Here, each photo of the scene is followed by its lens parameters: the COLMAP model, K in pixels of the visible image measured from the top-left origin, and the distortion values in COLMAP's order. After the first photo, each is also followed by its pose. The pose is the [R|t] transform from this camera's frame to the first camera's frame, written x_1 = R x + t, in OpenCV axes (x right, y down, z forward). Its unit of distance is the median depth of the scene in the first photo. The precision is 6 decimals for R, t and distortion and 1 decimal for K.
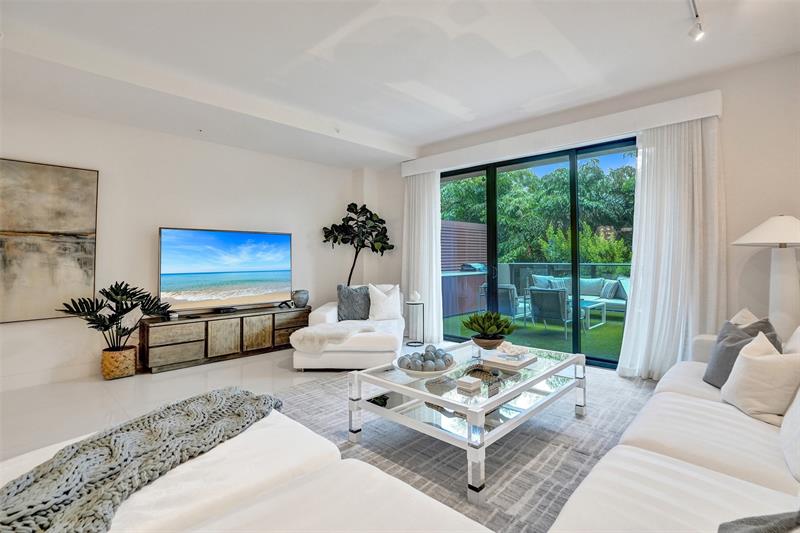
lens RADIAL K [[381.1, 0, 403.1], [0, 381.1, 260.3], [0, 0, 1]] dist [-0.034675, -0.000544]
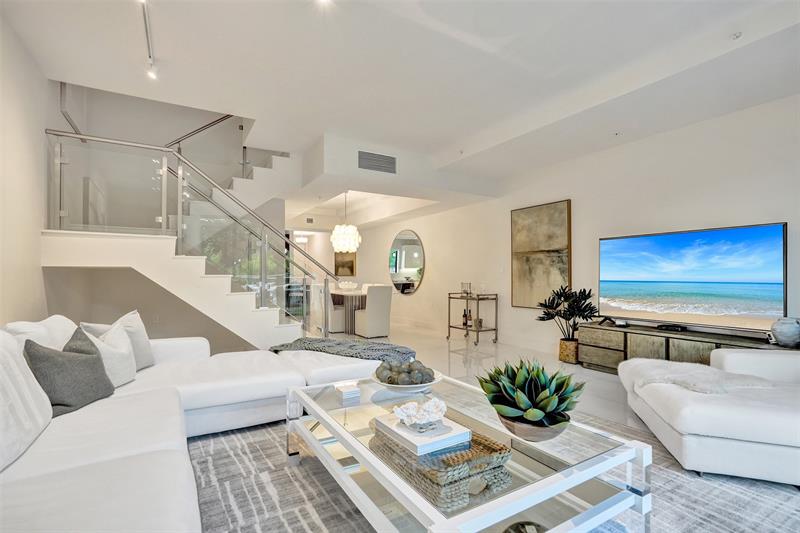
lens RADIAL K [[381.1, 0, 403.1], [0, 381.1, 271.7], [0, 0, 1]] dist [-0.034675, -0.000544]
pose [[-0.272445, -0.010634, -0.962113, 0.562925], [-0.006316, 0.999937, -0.009264, 0.023262], [0.962151, 0.003553, -0.272495, 0.747588]]
